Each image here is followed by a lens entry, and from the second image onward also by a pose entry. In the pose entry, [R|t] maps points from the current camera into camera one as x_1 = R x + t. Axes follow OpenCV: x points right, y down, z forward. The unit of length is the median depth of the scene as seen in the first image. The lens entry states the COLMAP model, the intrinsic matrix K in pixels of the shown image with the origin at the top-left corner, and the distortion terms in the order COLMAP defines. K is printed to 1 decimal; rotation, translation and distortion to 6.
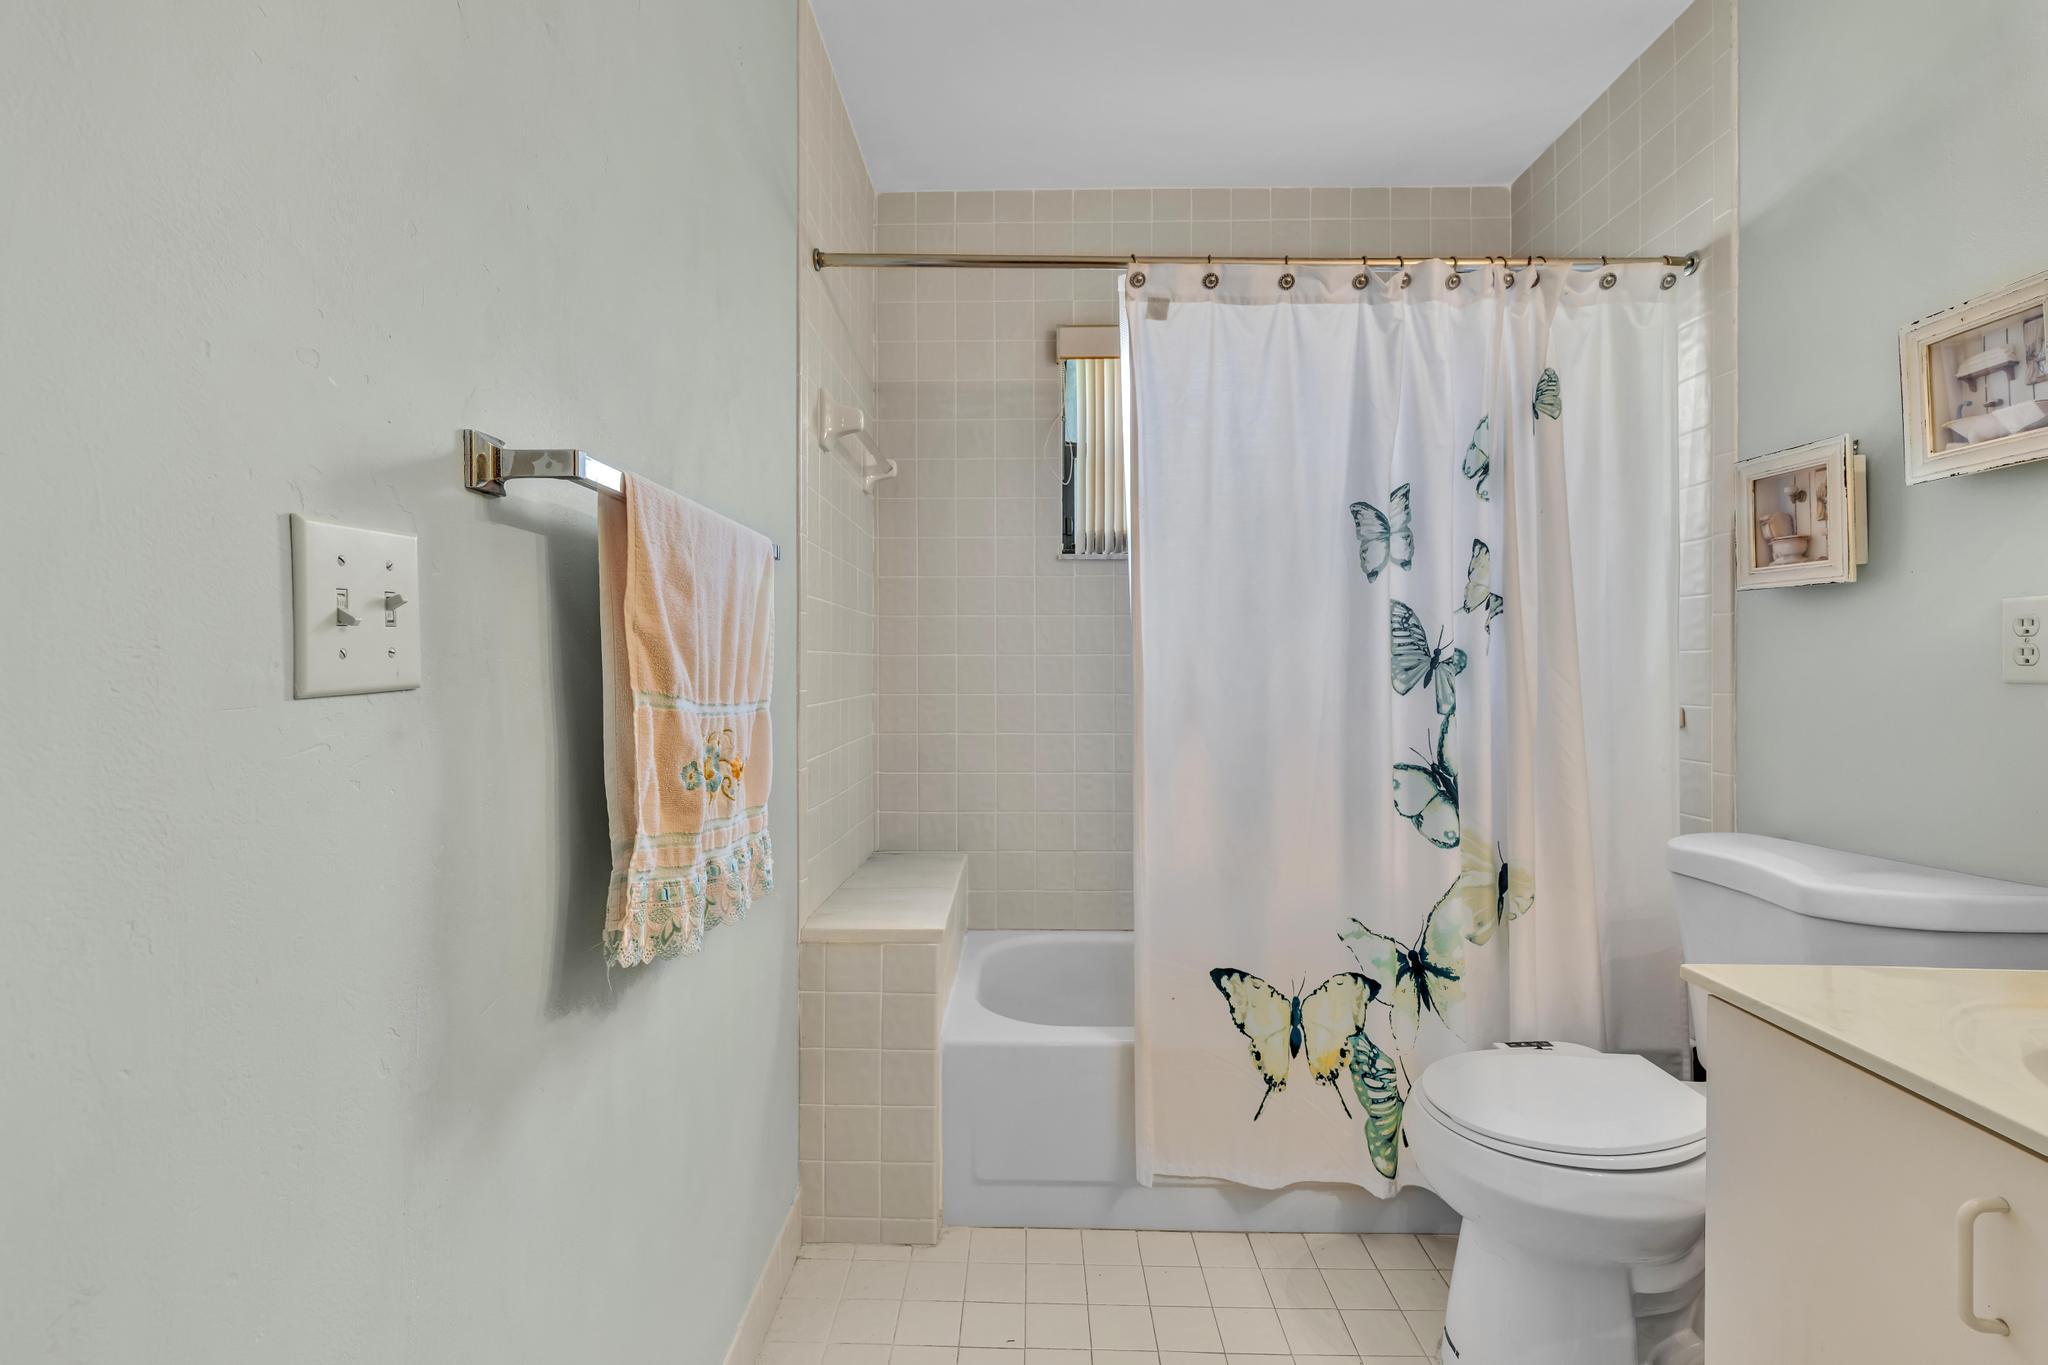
lens RADIAL K [[924.8, 0, 1020.2], [0, 924.8, 668.5], [0, 0, 1]] dist [-0.008451, 0.002084]
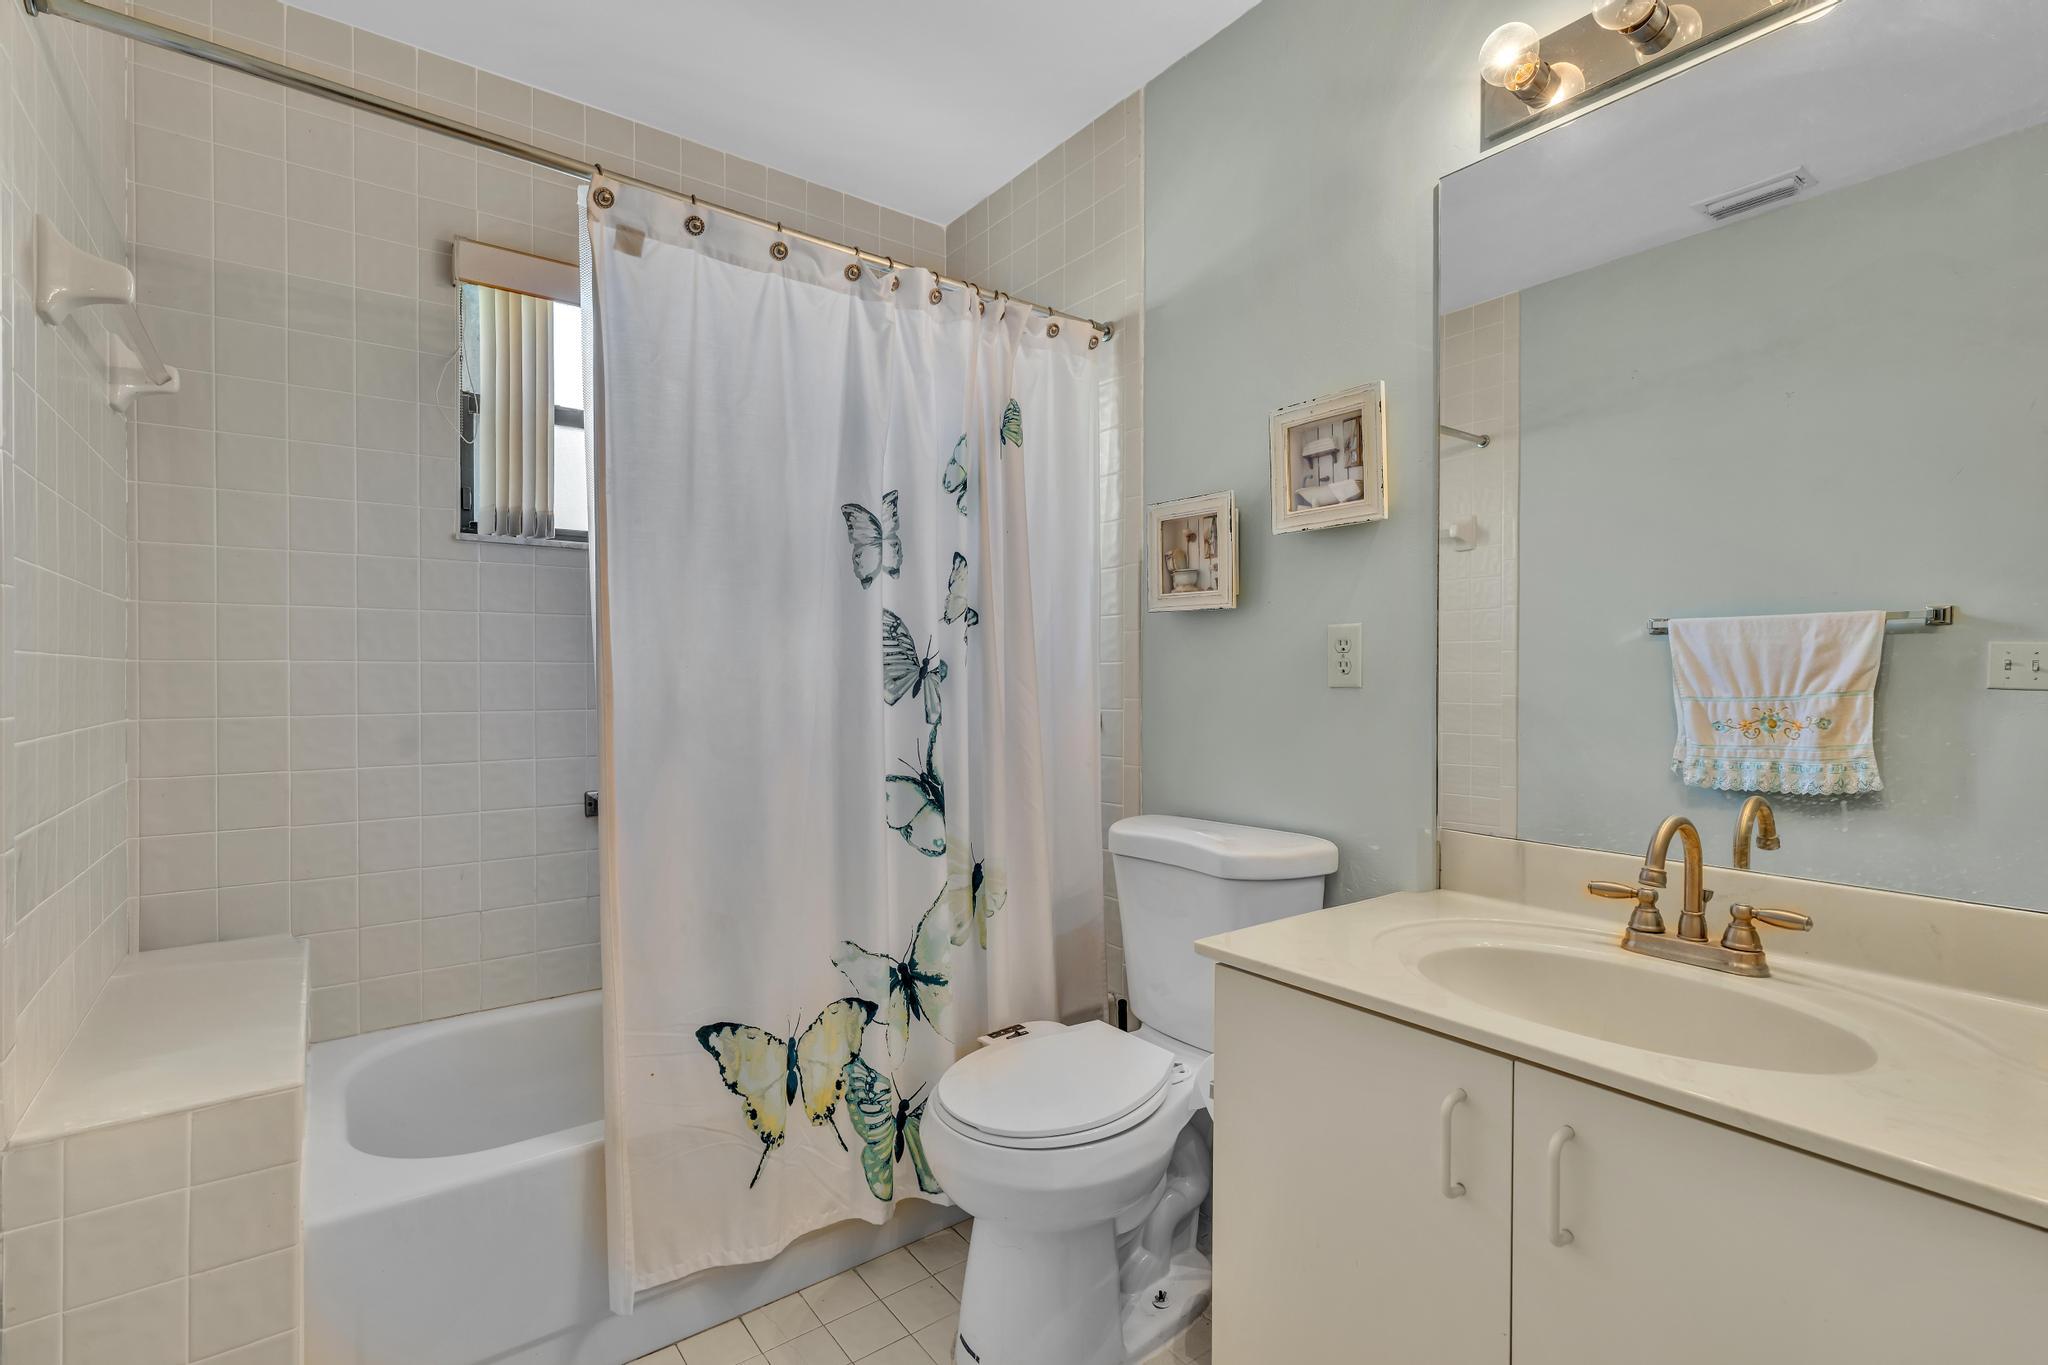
lens RADIAL K [[924.8, 0, 1023.2], [0, 924.8, 682.7], [0, 0, 1]] dist [-0.008451, 0.002084]
pose [[0.792010, -0.005235, 0.610486, -0.076544], [0.003376, 0.999986, 0.004194, 0.001046], [-0.610499, -0.001261, 0.792016, 0.137426]]
